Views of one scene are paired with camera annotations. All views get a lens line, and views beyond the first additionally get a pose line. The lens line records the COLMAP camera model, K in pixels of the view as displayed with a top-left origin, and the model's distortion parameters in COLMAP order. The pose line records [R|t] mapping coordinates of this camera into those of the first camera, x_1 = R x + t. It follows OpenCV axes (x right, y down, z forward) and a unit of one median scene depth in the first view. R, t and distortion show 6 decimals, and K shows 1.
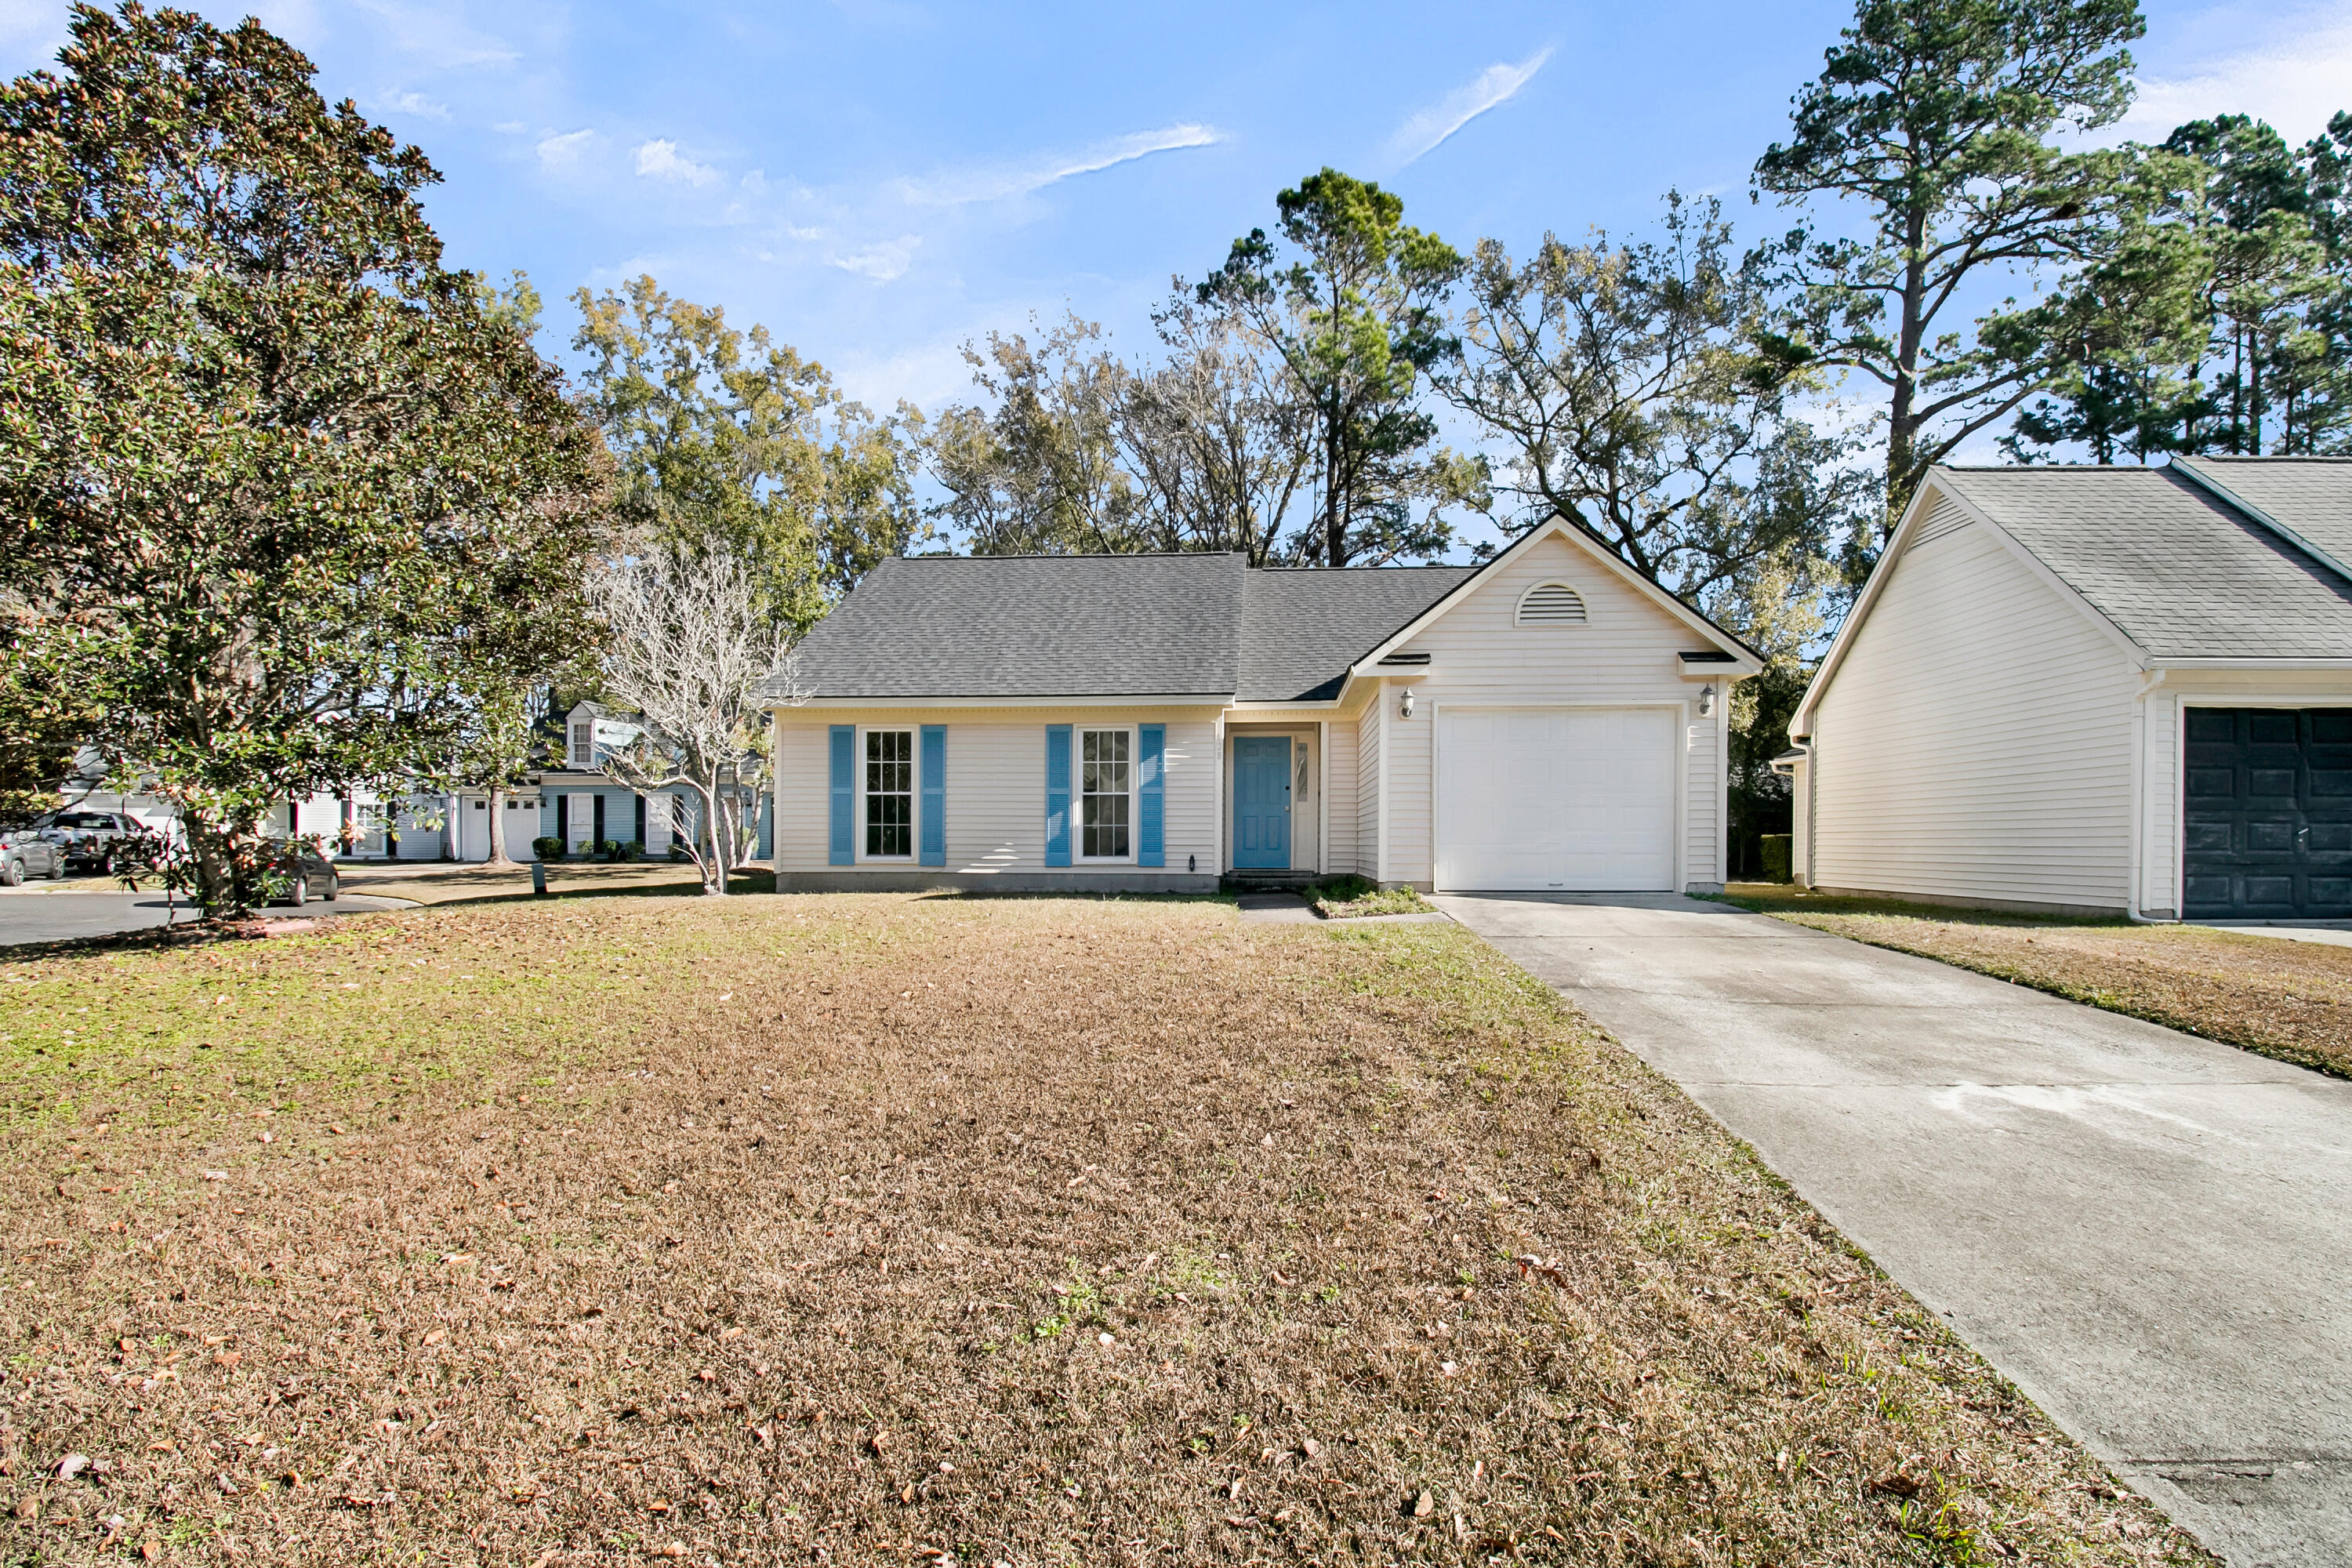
lens RADIAL K [[1135.6, 0, 1187.1], [0, 1135.6, 773.8], [0, 0, 1]] dist [-0.013739, -0.000699]
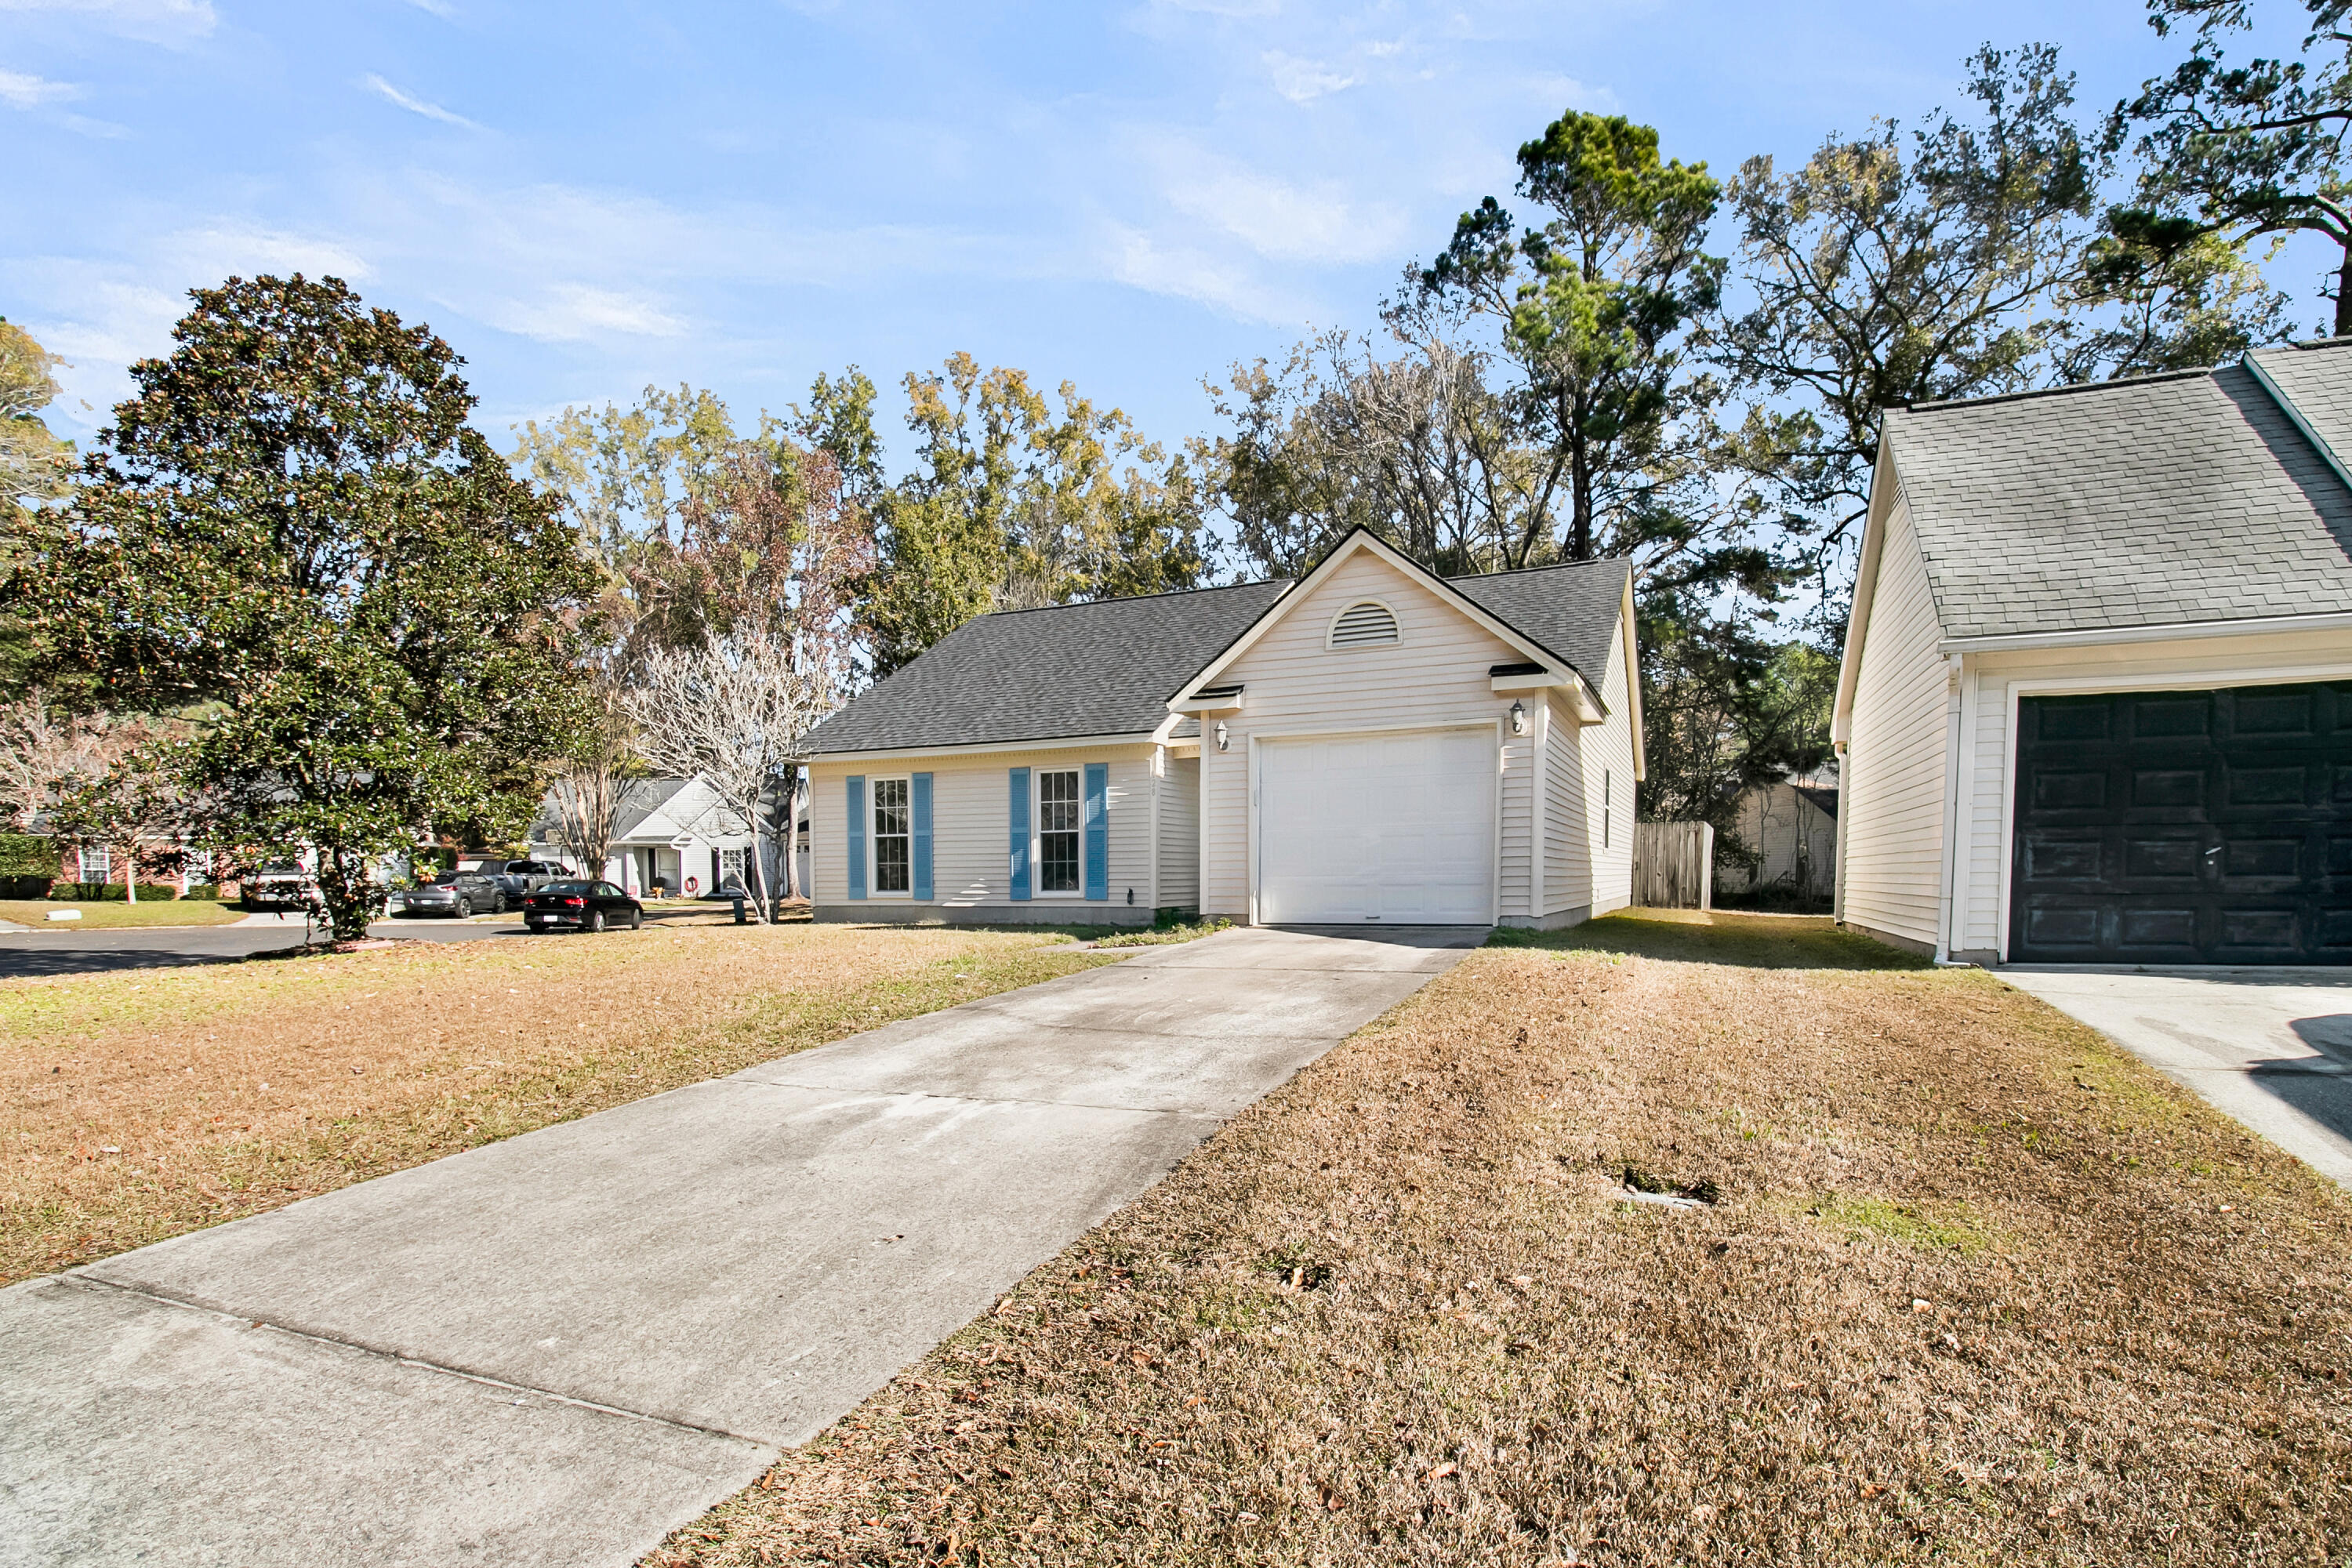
lens RADIAL K [[1184.1, 0, 1173.2], [0, 1184.1, 878.6], [0, 0, 1]] dist [-0.022606, -0.000310]
pose [[0.933501, -0.008393, -0.358476, 0.419324], [0.030463, 0.997968, 0.055963, 0.002728], [0.357278, -0.063162, 0.931860, 0.005013]]
